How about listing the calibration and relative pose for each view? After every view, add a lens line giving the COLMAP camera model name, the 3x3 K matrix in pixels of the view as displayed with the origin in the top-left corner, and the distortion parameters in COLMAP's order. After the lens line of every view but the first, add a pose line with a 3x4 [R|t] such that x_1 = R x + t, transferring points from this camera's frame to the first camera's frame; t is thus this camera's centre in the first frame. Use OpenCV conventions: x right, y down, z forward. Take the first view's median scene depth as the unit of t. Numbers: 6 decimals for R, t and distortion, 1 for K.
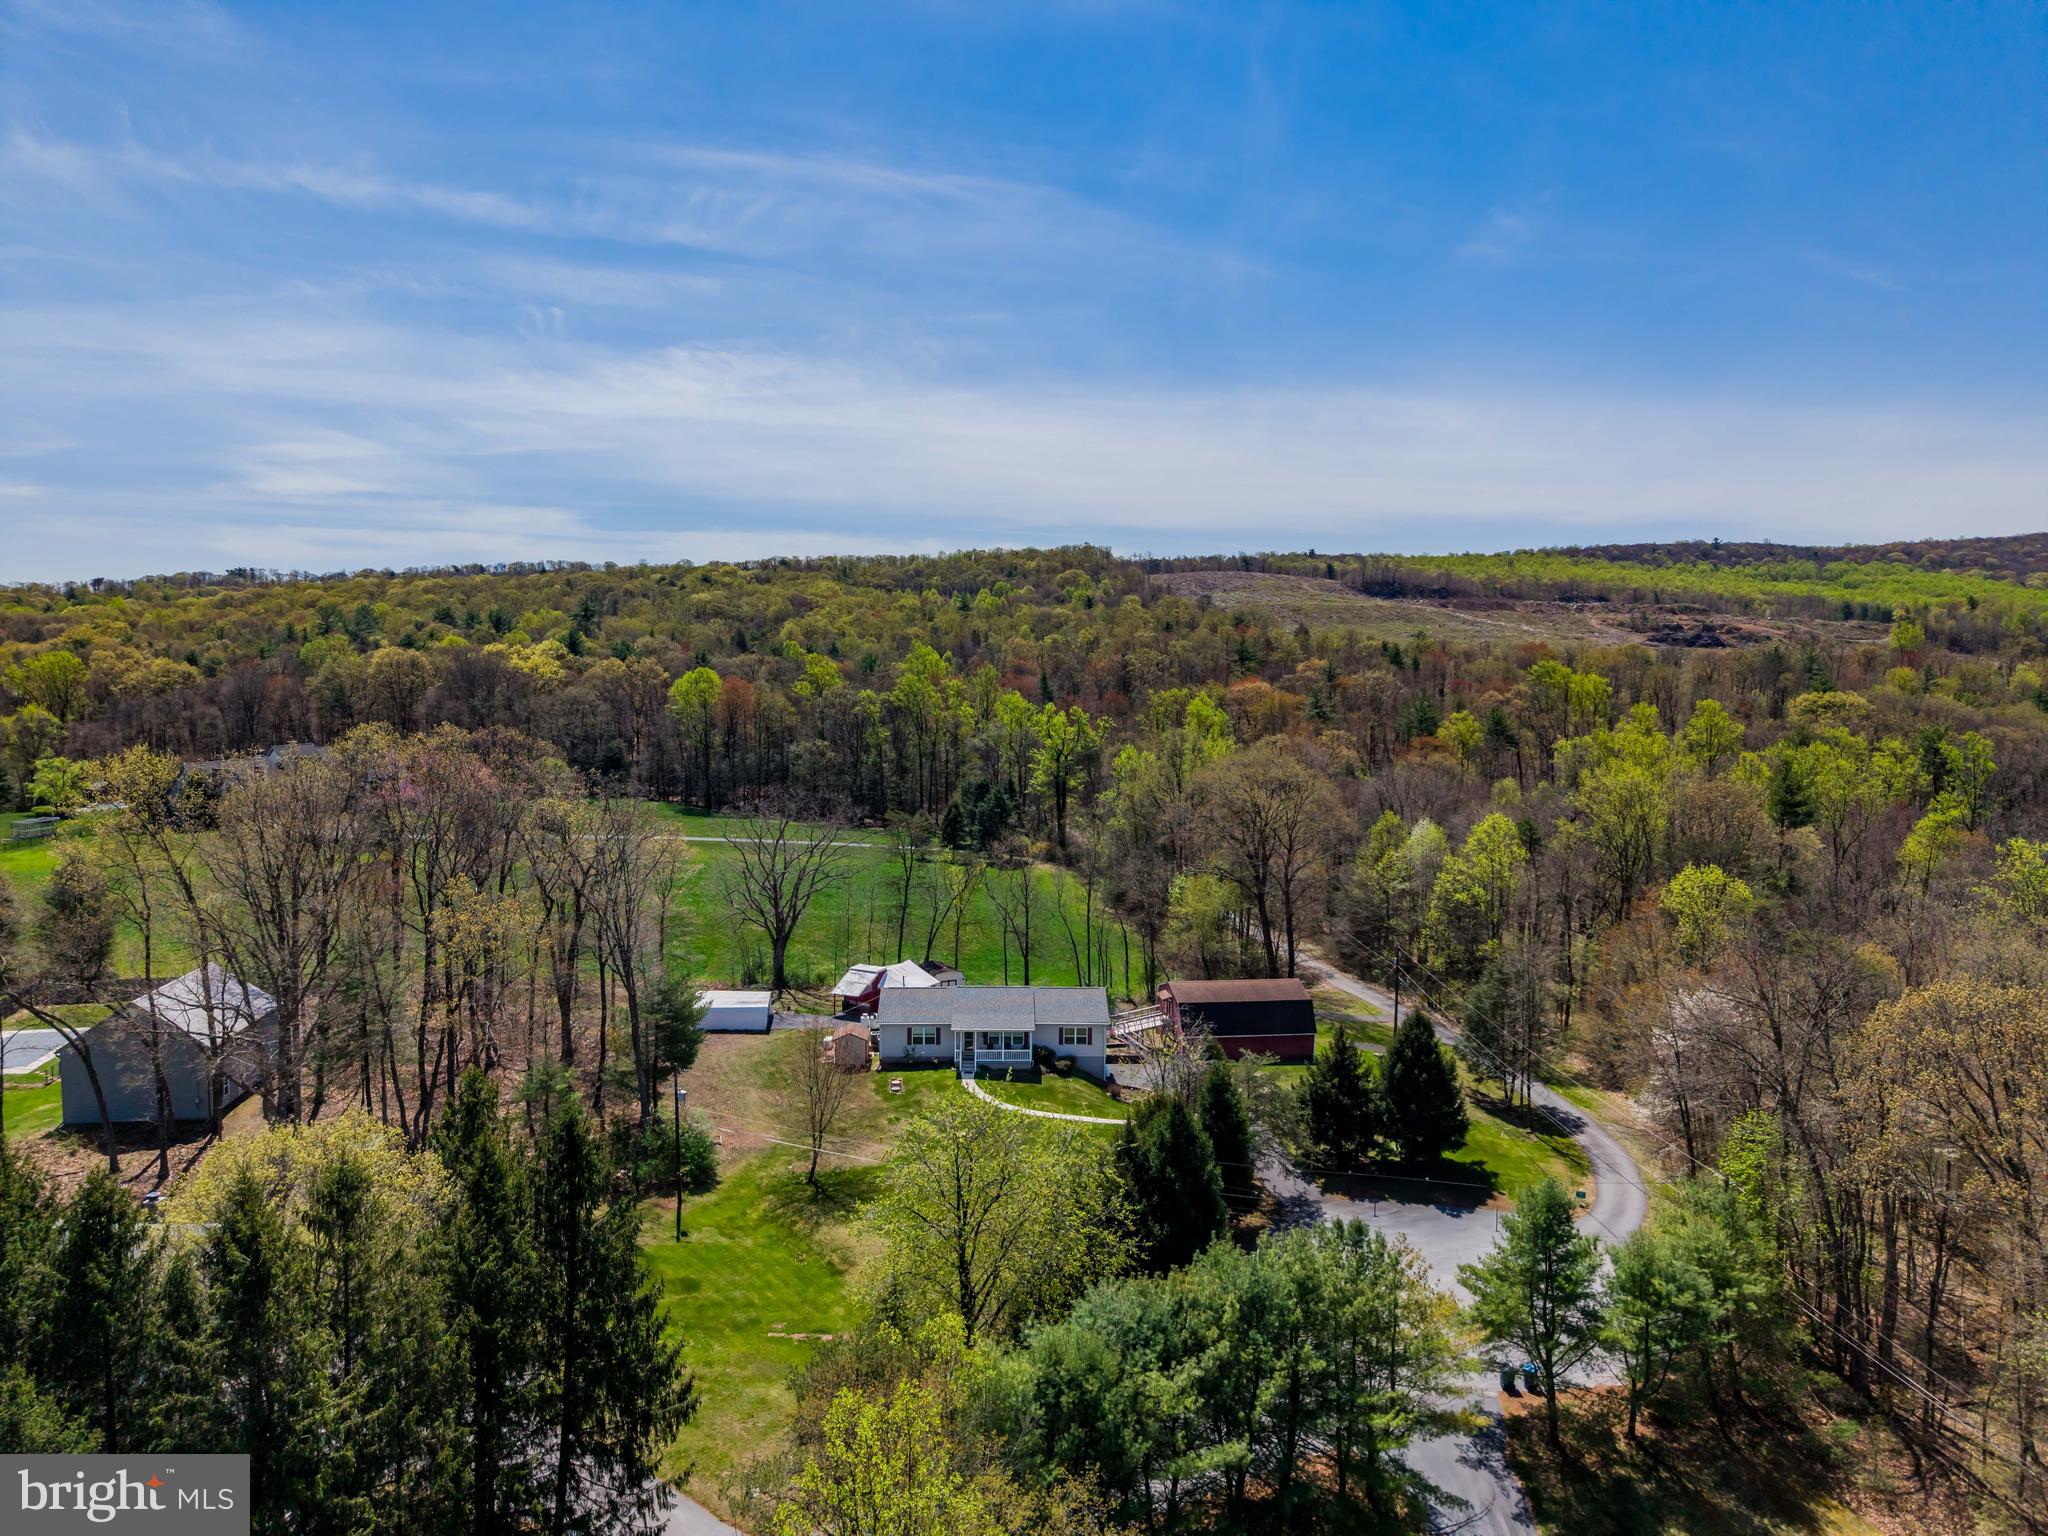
lens RADIAL K [[1427.6, 0, 1017.4], [0, 1427.6, 703.2], [0, 0, 1]] dist [0.018804, -0.056182]
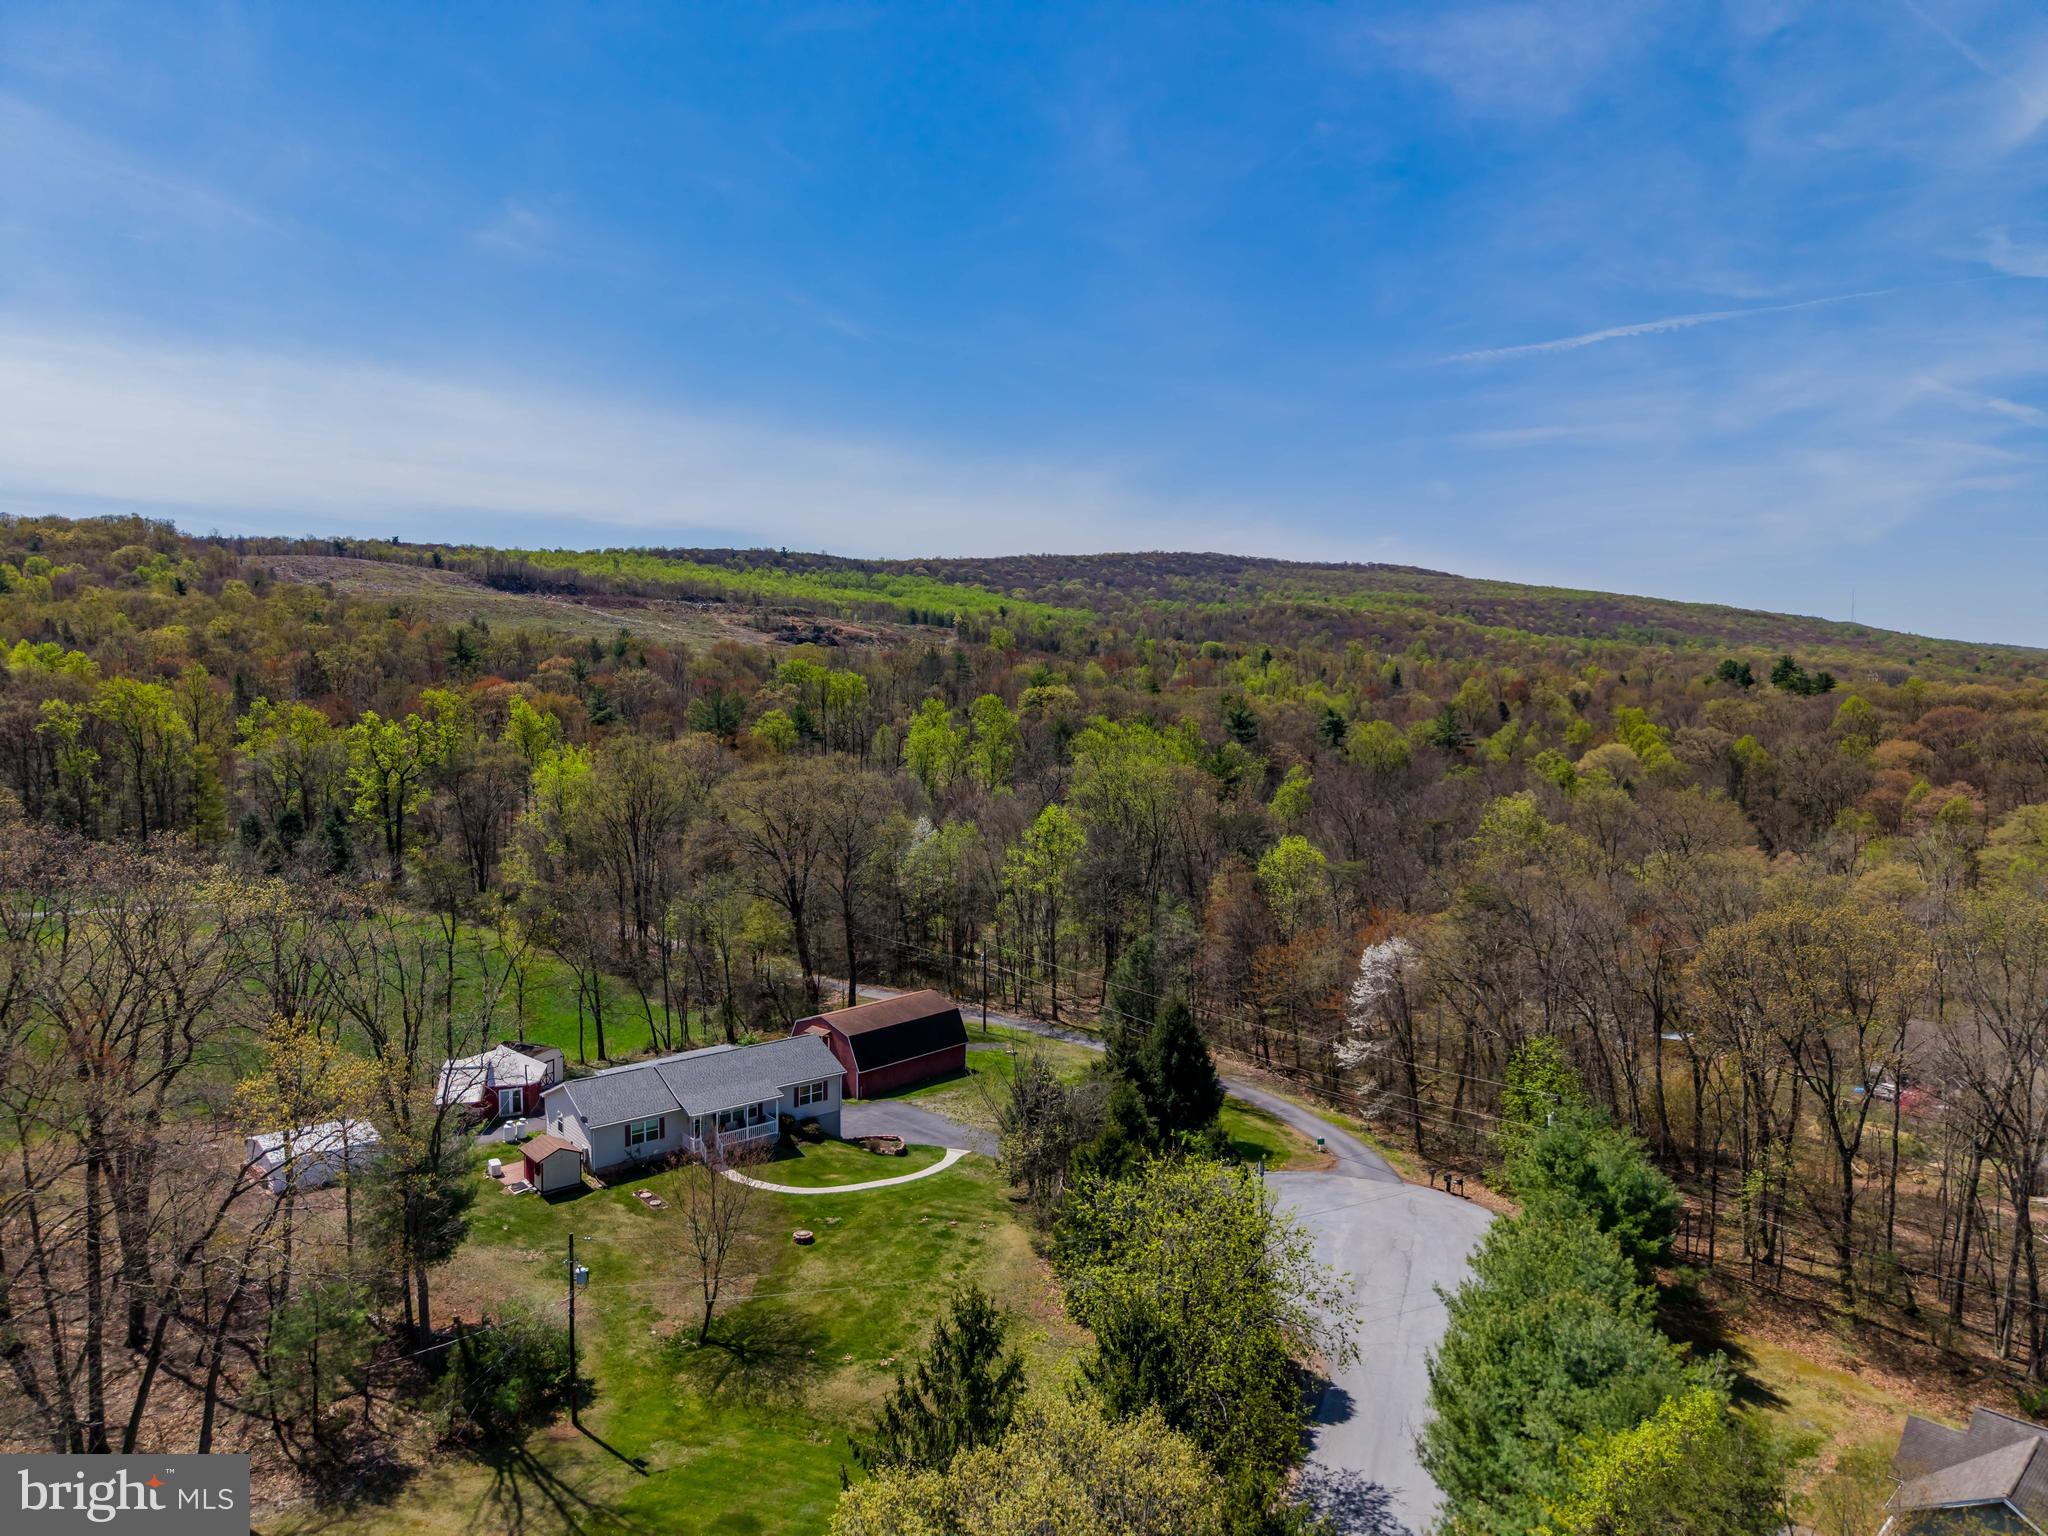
lens RADIAL K [[1398.2, 0, 1001.9], [0, 1398.2, 764.5], [0, 0, 1]] dist [-0.017568, -0.002481]
pose [[0.761091, -0.046767, 0.646957, -0.100212], [0.015604, 0.998429, 0.053818, -0.003321], [-0.648457, -0.030865, 0.760625, 0.066789]]
